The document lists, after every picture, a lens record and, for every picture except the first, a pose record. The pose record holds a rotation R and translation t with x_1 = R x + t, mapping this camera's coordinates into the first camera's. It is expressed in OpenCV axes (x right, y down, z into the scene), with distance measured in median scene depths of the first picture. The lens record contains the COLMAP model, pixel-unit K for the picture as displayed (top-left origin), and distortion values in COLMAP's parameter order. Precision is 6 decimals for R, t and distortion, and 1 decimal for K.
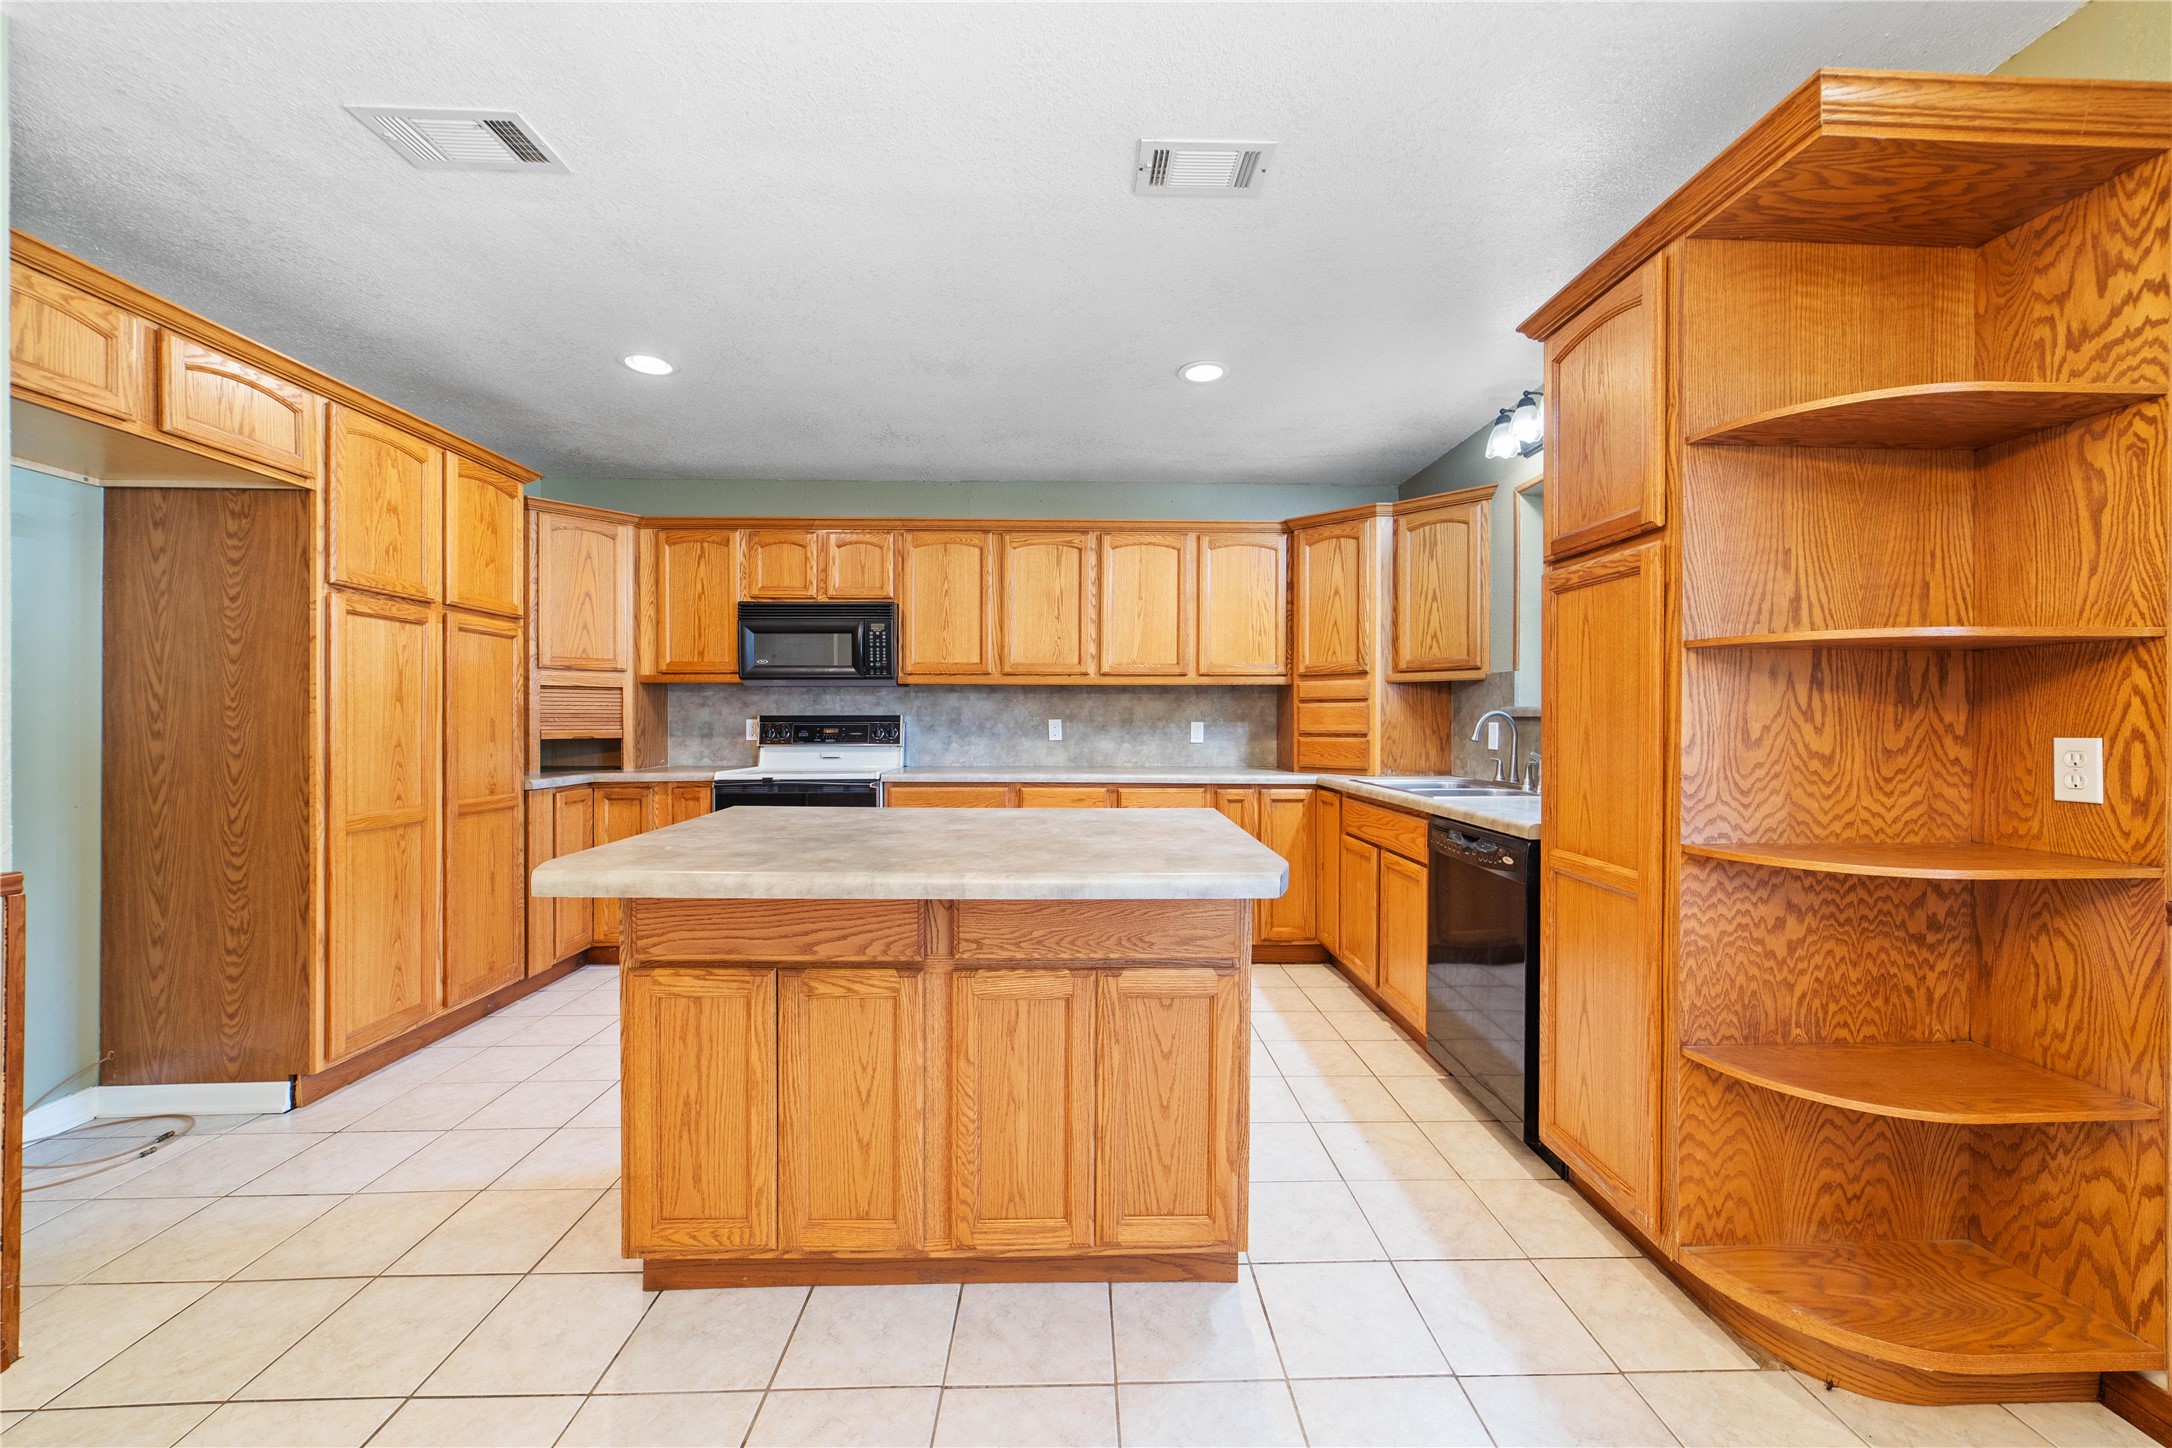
lens RADIAL K [[831.0, 0, 1095.1], [0, 831.0, 715.9], [0, 0, 1]] dist [-0.000806, 0.000127]
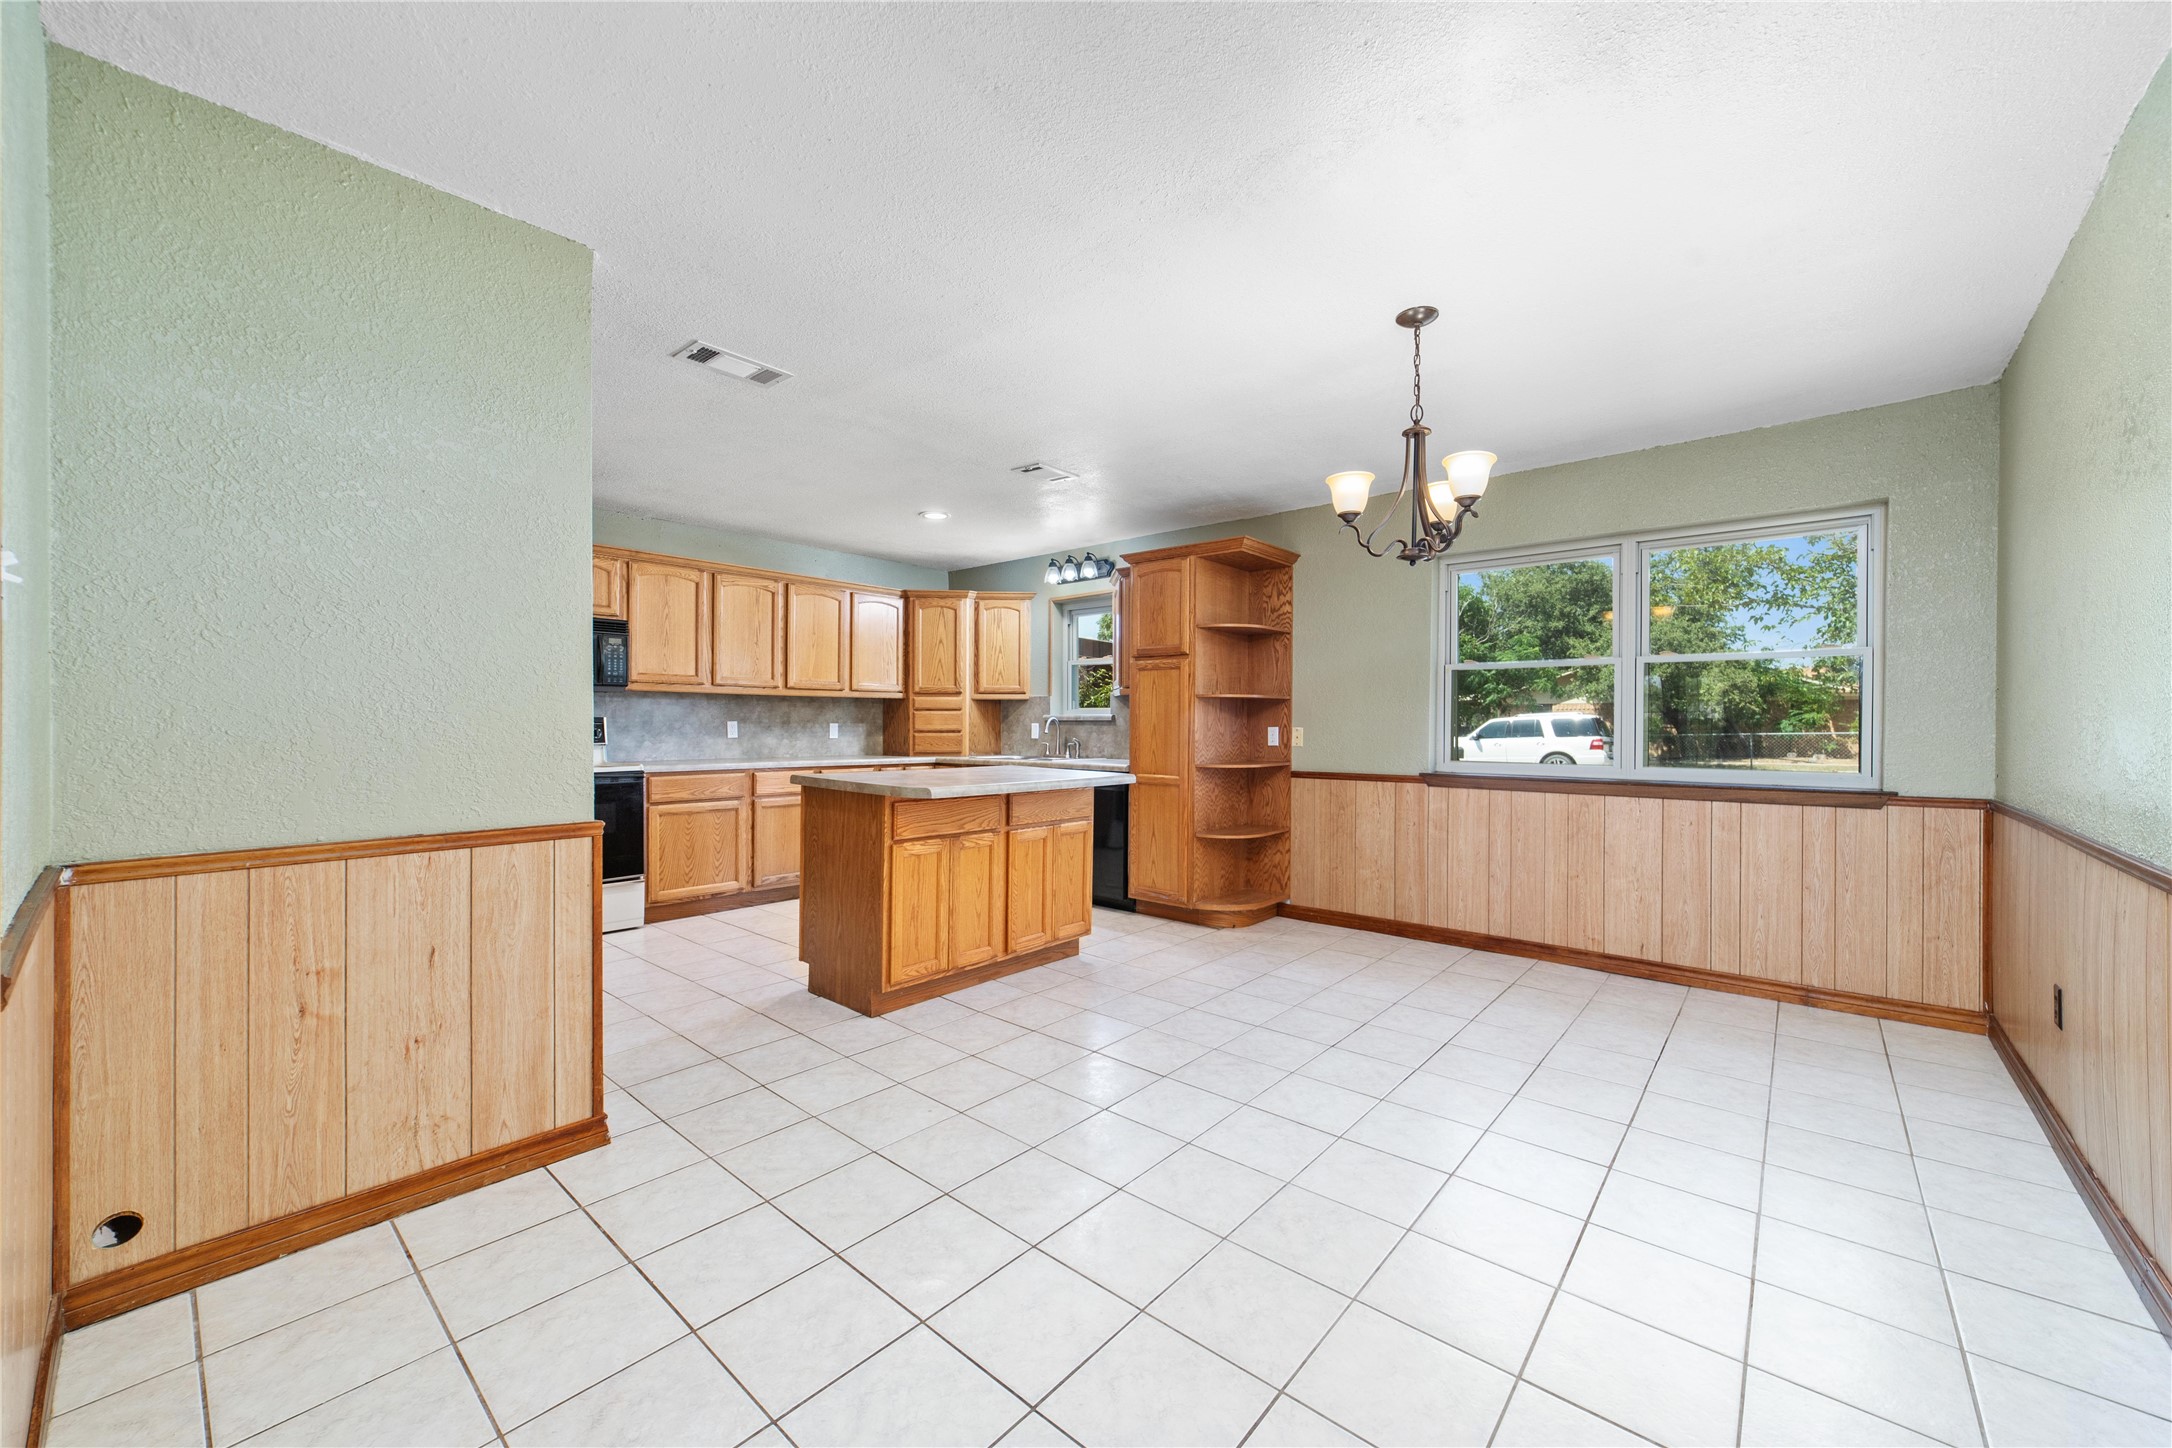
lens RADIAL K [[817.6, 0, 1088.6], [0, 817.6, 727.6], [0, 0, 1]] dist [-0.001507, -0.000089]
pose [[0.680182, -0.003374, 0.733035, -0.686107], [-0.004301, 0.999954, 0.008593, 0.000970], [-0.733030, -0.008997, 0.680136, -0.280397]]
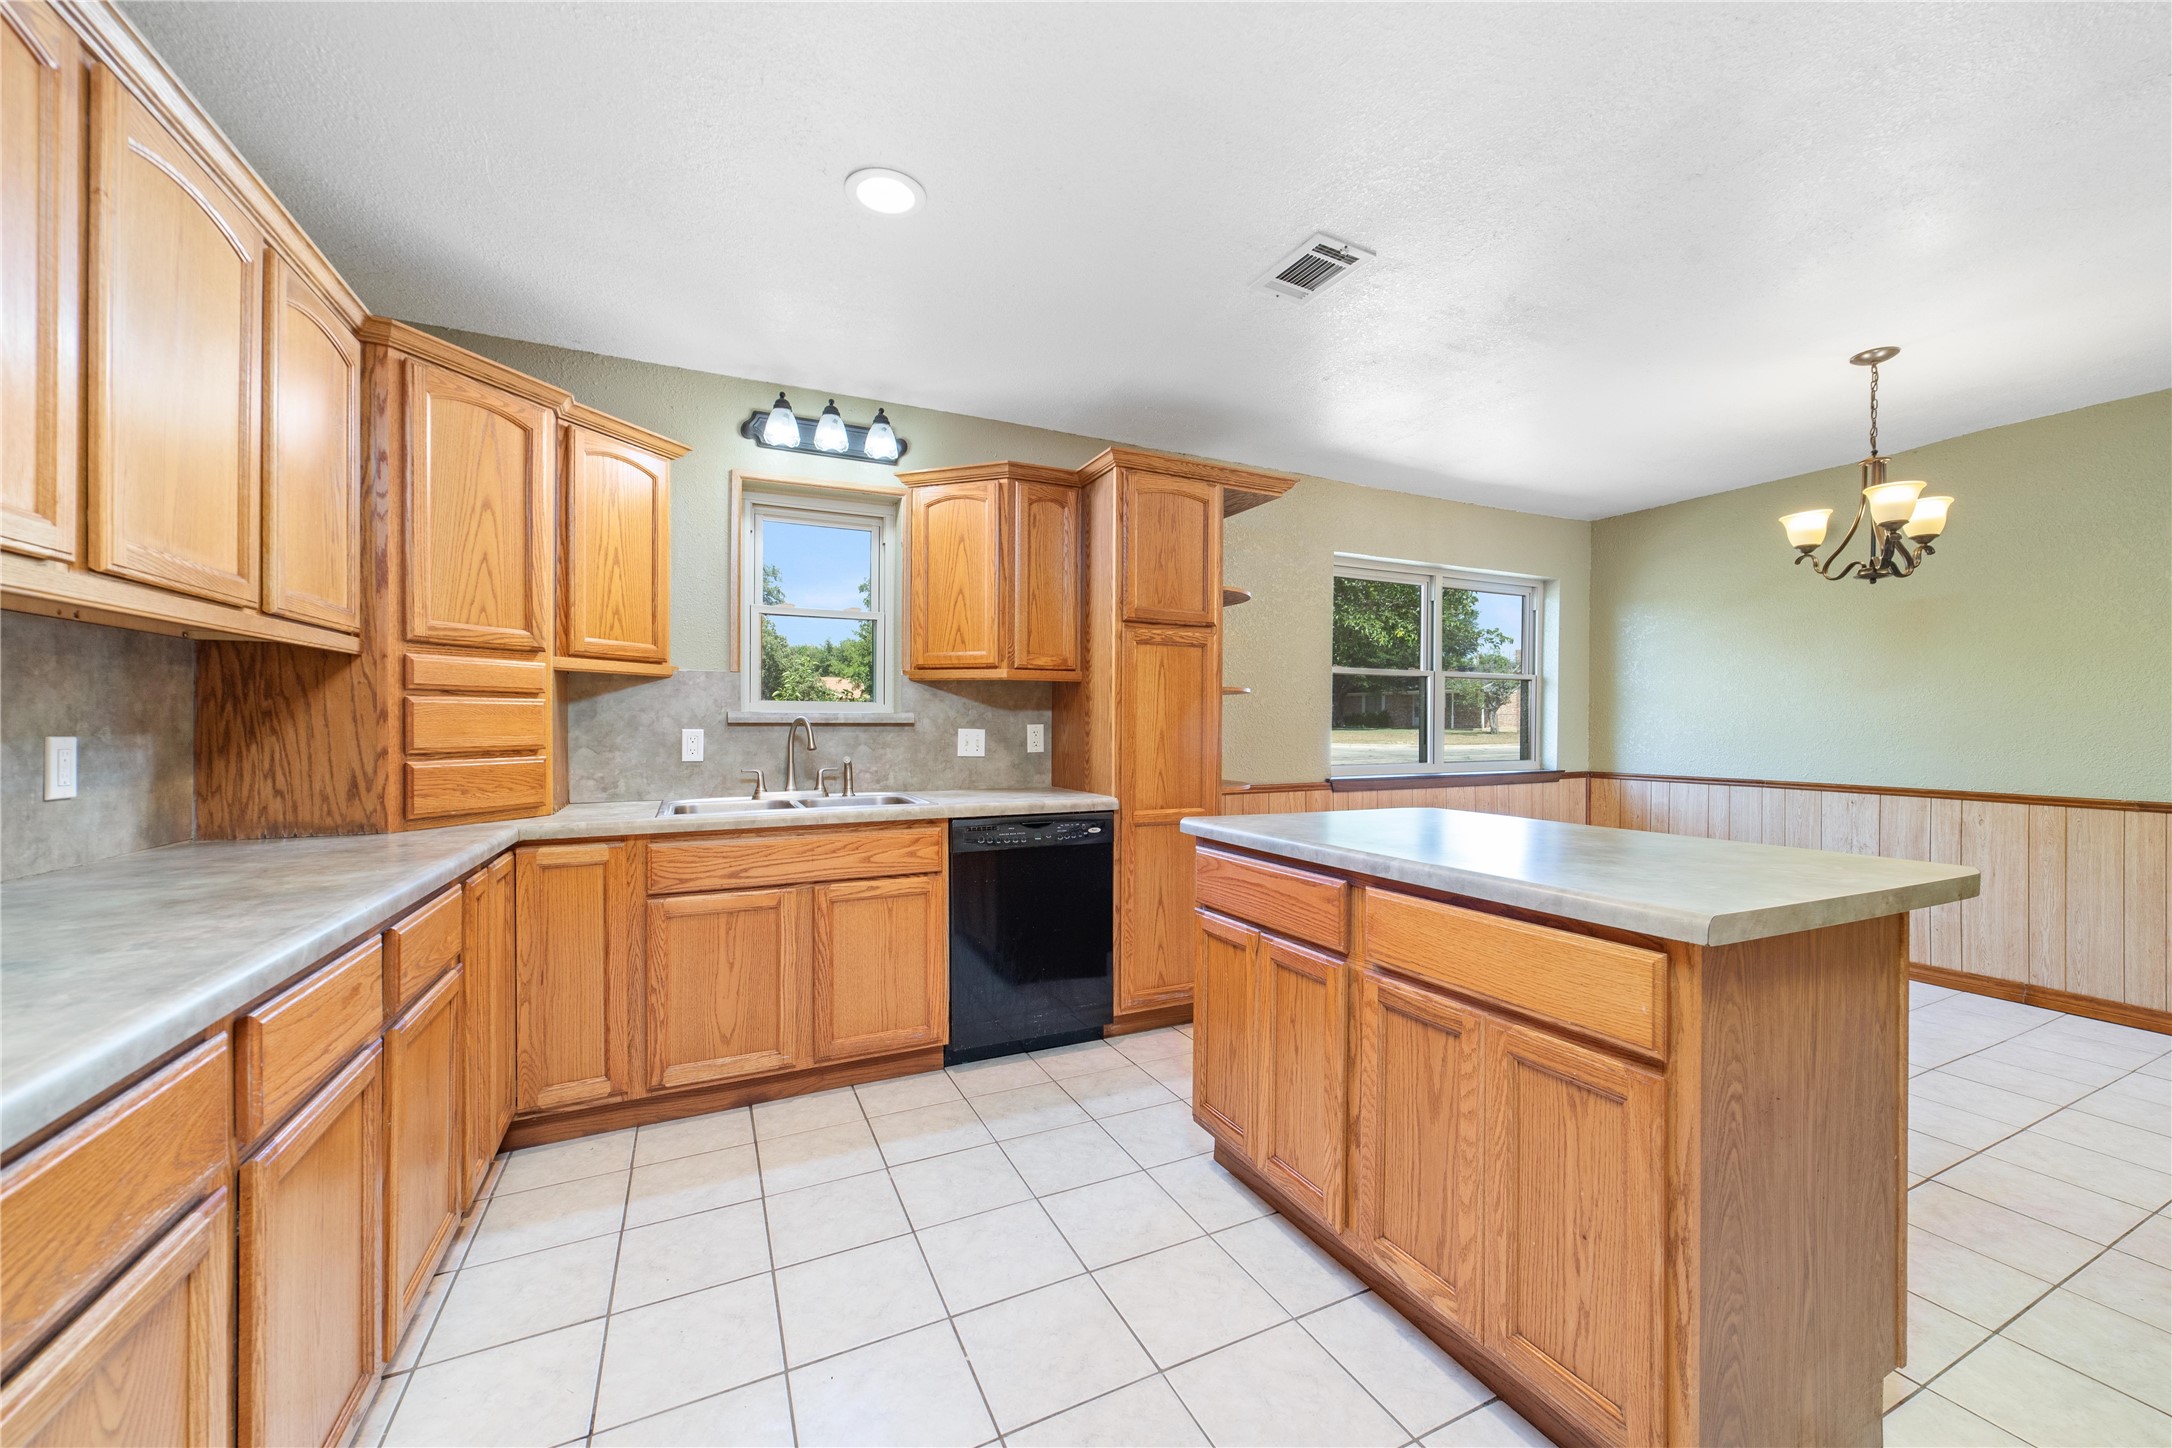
lens RADIAL K [[817.6, 0, 1088.6], [0, 817.6, 727.6], [0, 0, 1]] dist [-0.001507, -0.000089]
pose [[-0.400140, -0.006841, 0.916428, -0.407899], [-0.004941, 0.999974, 0.005307, -0.000129], [-0.916441, -0.002404, -0.400163, 0.873302]]
